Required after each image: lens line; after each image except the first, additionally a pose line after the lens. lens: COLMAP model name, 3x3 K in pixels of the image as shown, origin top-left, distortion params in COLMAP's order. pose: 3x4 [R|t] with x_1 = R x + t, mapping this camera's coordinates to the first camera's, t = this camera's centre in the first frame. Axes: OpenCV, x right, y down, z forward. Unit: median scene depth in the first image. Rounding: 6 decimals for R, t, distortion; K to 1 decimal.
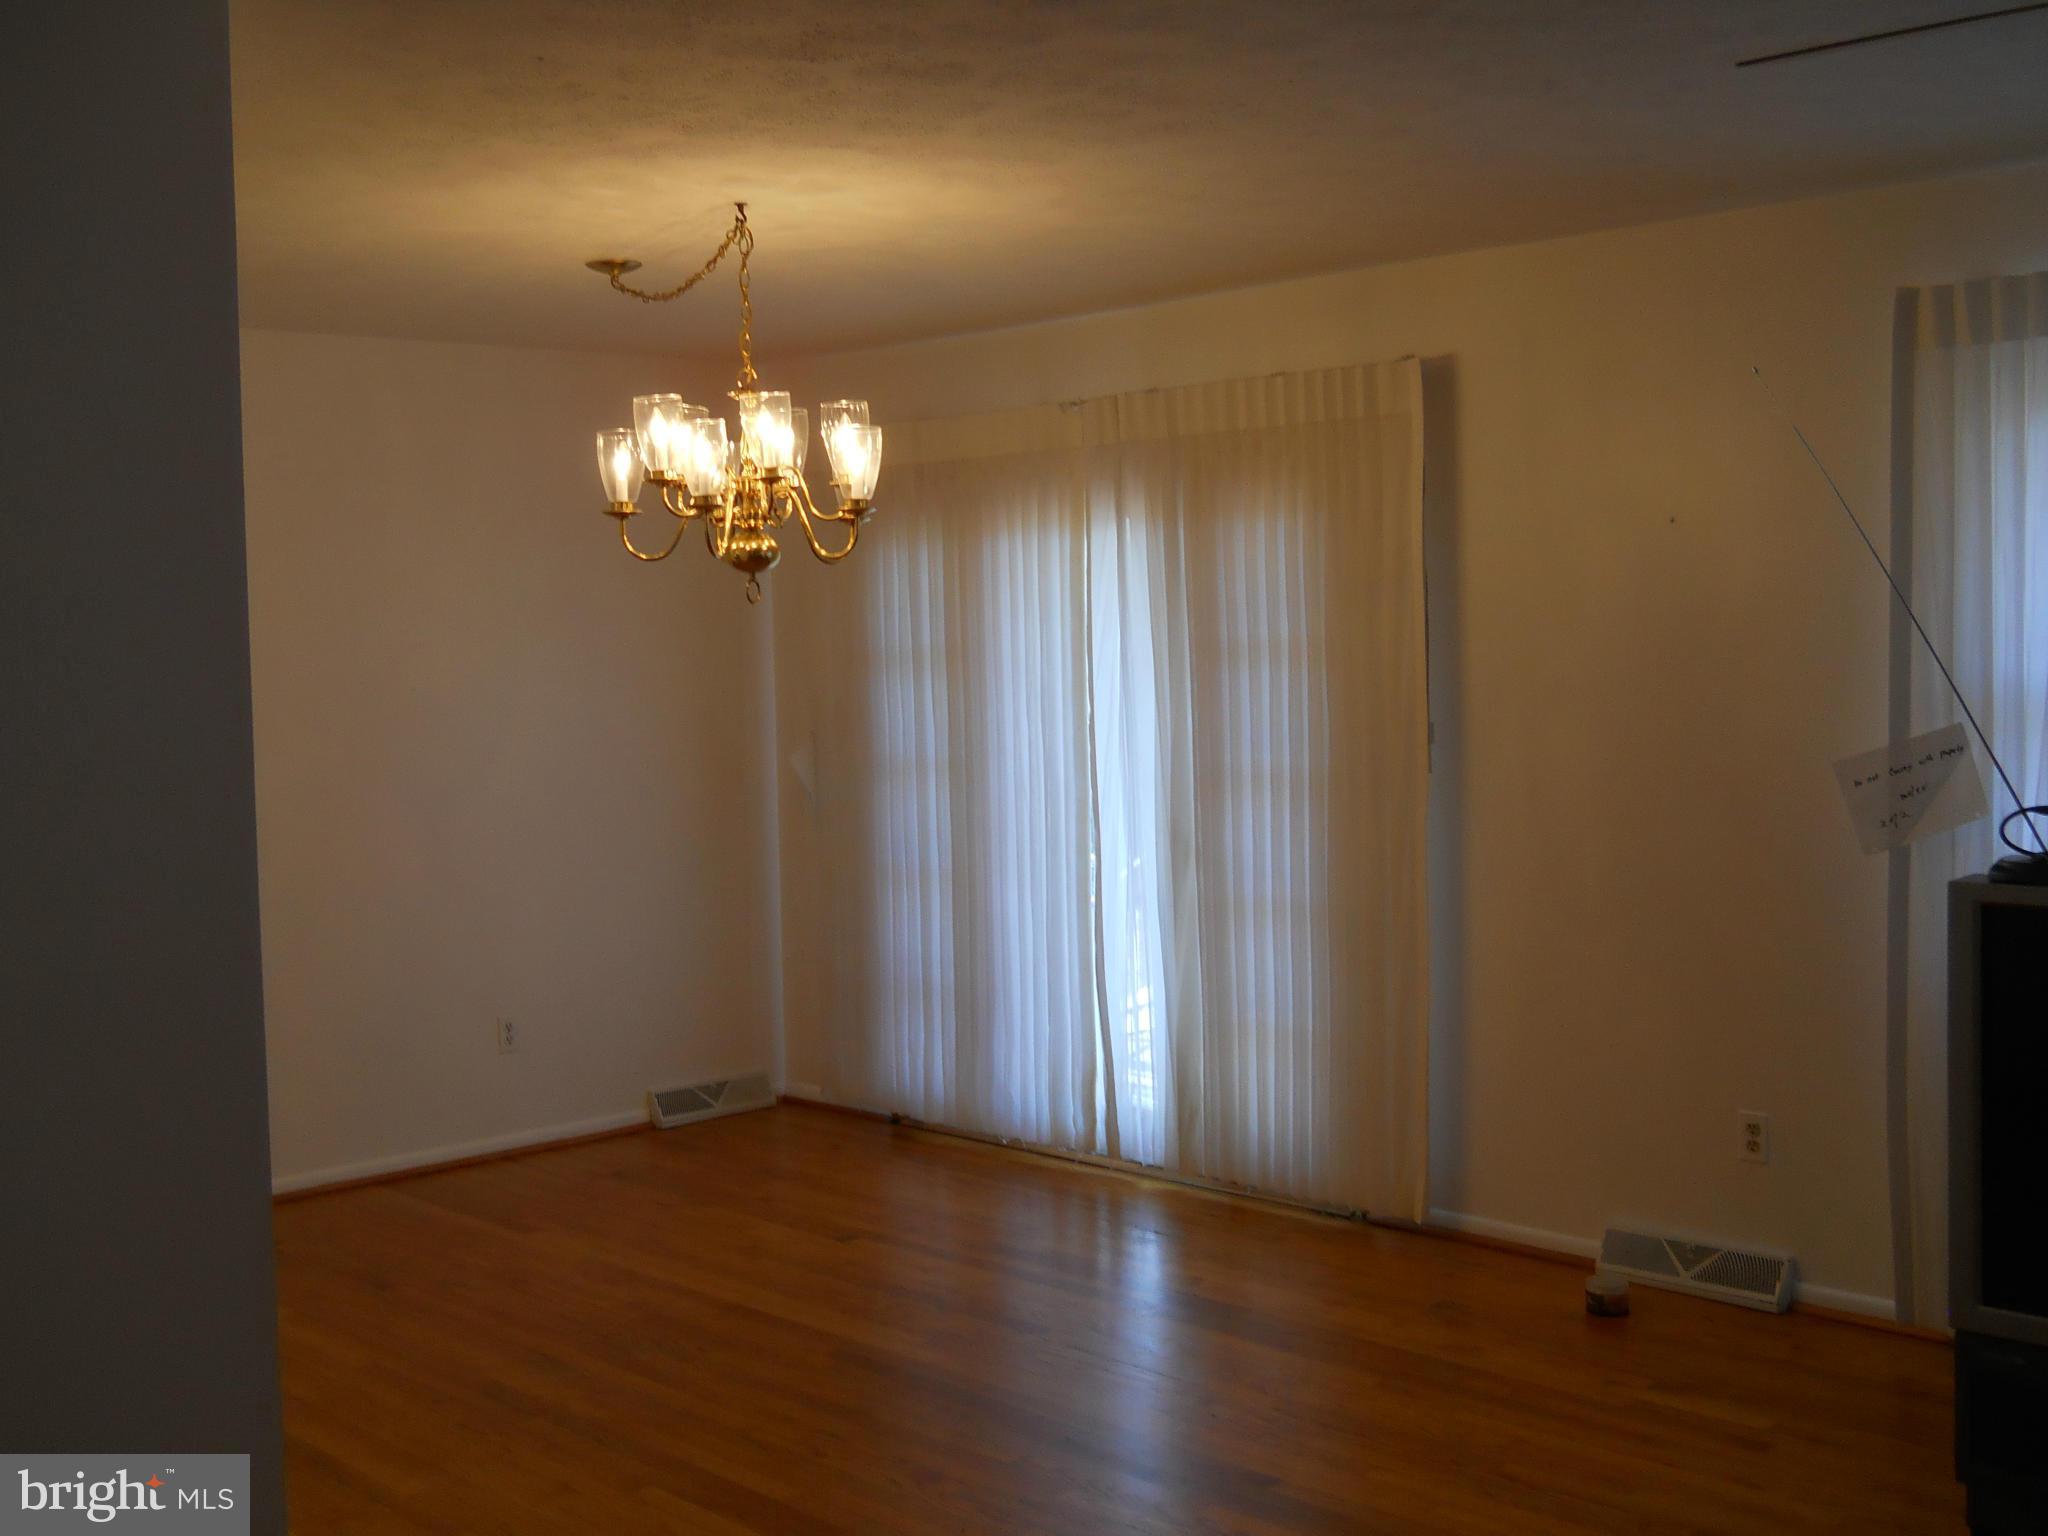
lens RADIAL K [[2292.1, 0, 1020.2], [0, 2292.1, 762.6], [0, 0, 1]] dist [-0.005234, 0.000000]
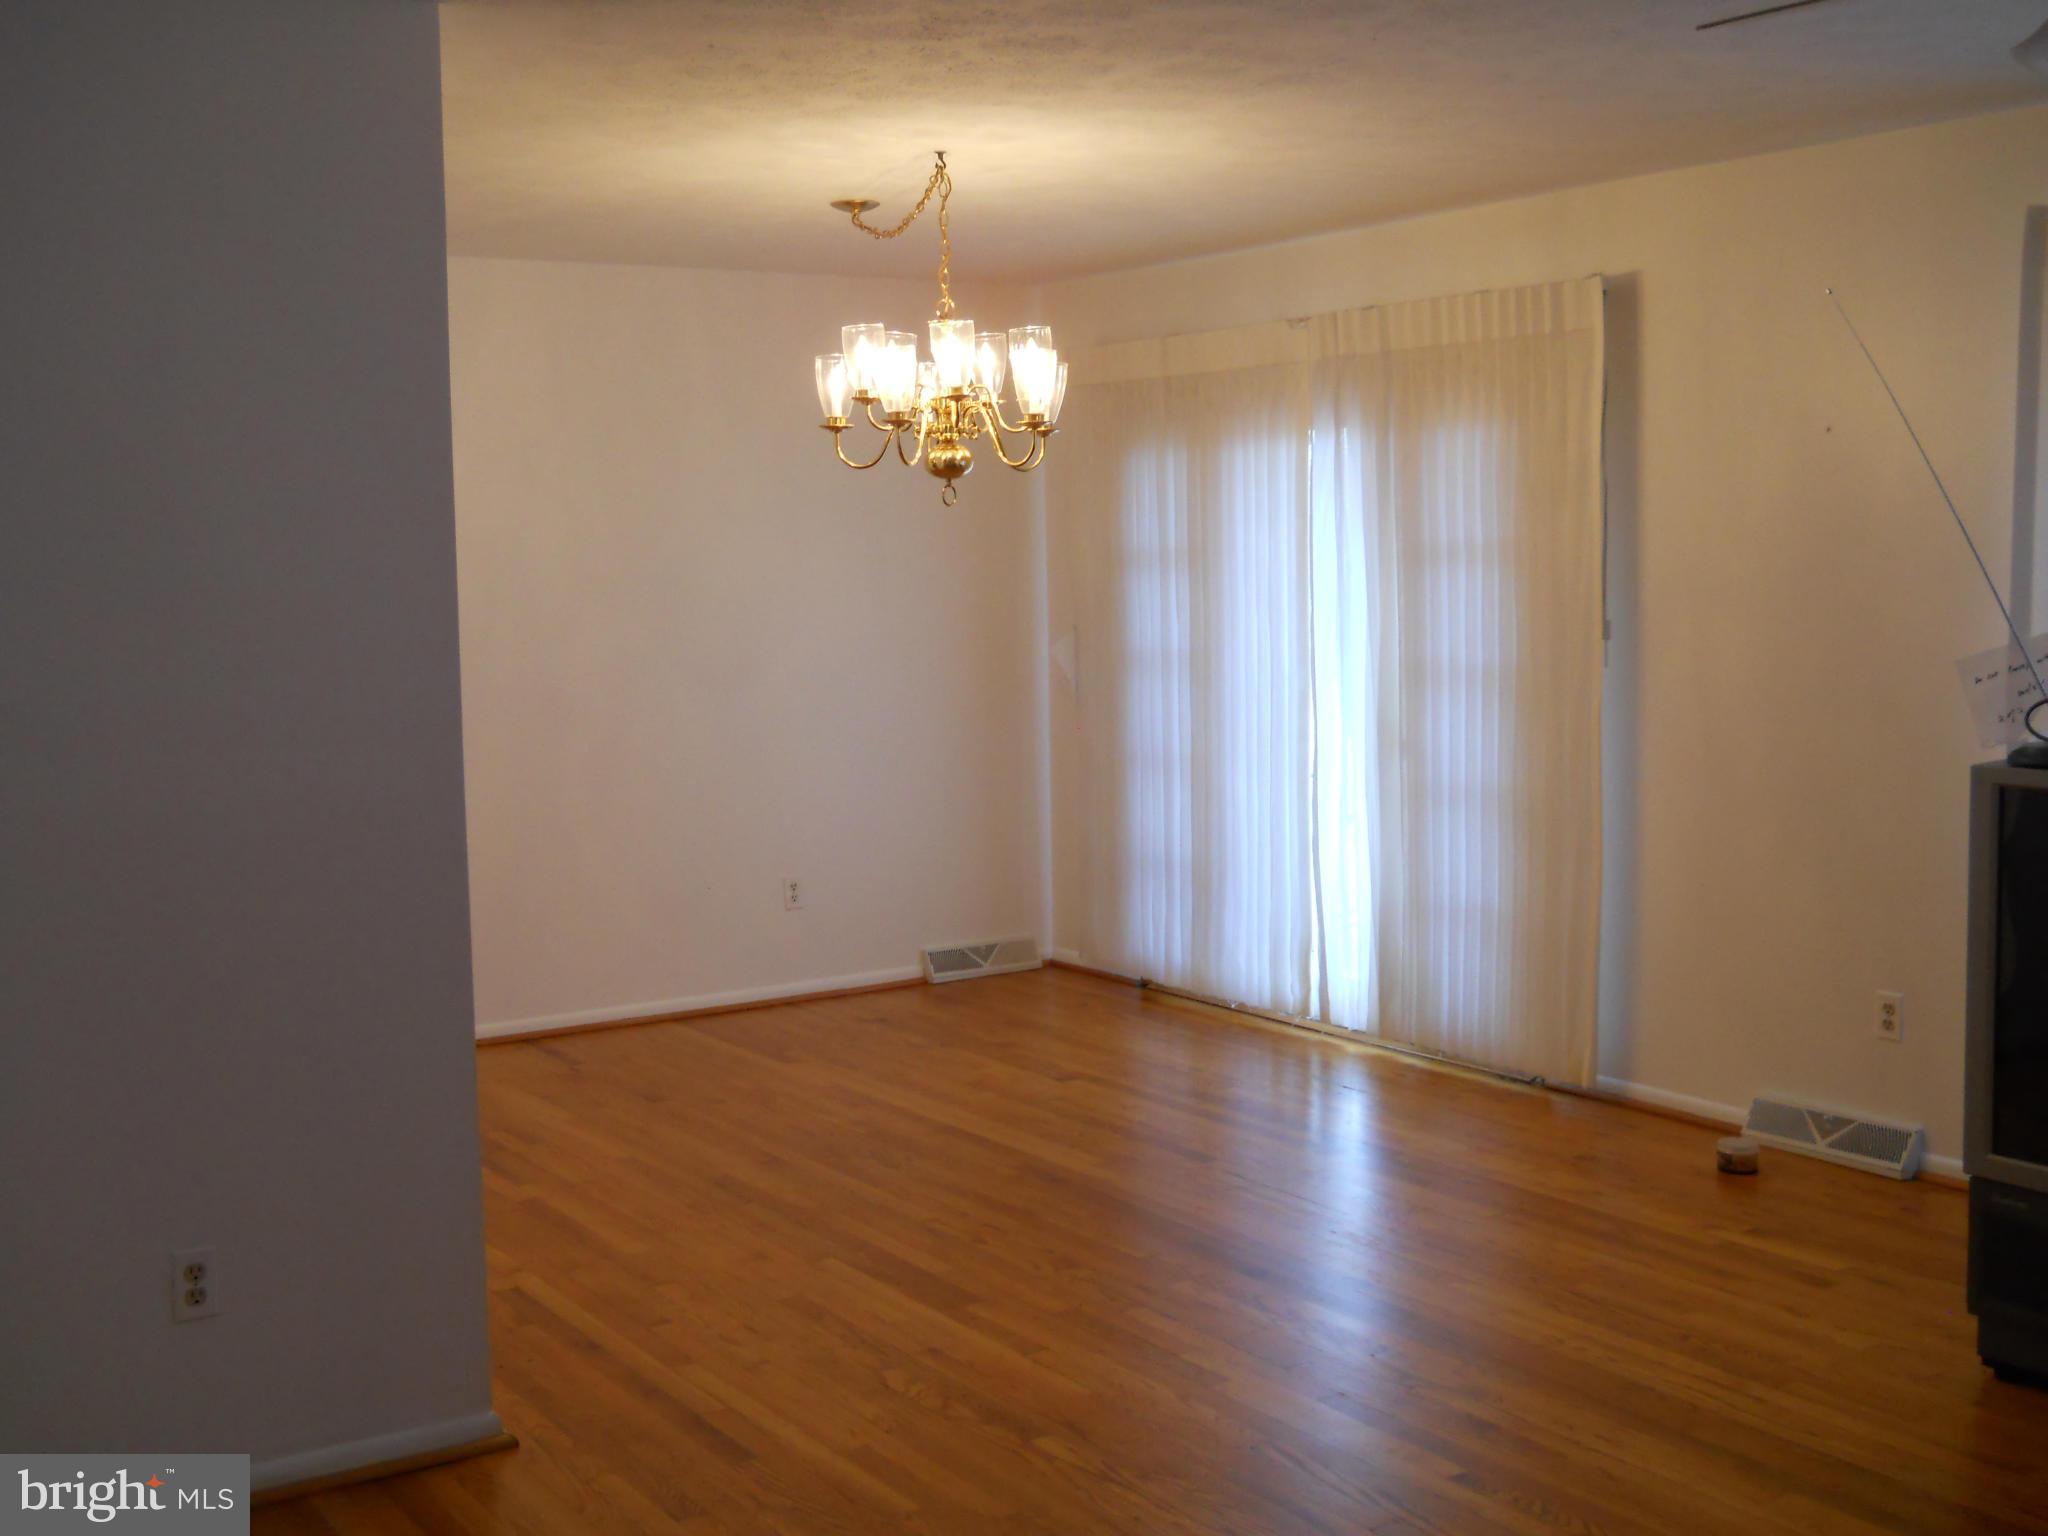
lens RADIAL K [[2292.1, 0, 1028.2], [0, 2292.1, 770.9], [0, 0, 1]] dist [-0.005234, 0.000000]
pose [[0.984464, 0.022140, -0.174186, 0.101458], [-0.014426, 0.998864, 0.045425, 0.007688], [0.174994, -0.042206, 0.983664, -0.096494]]
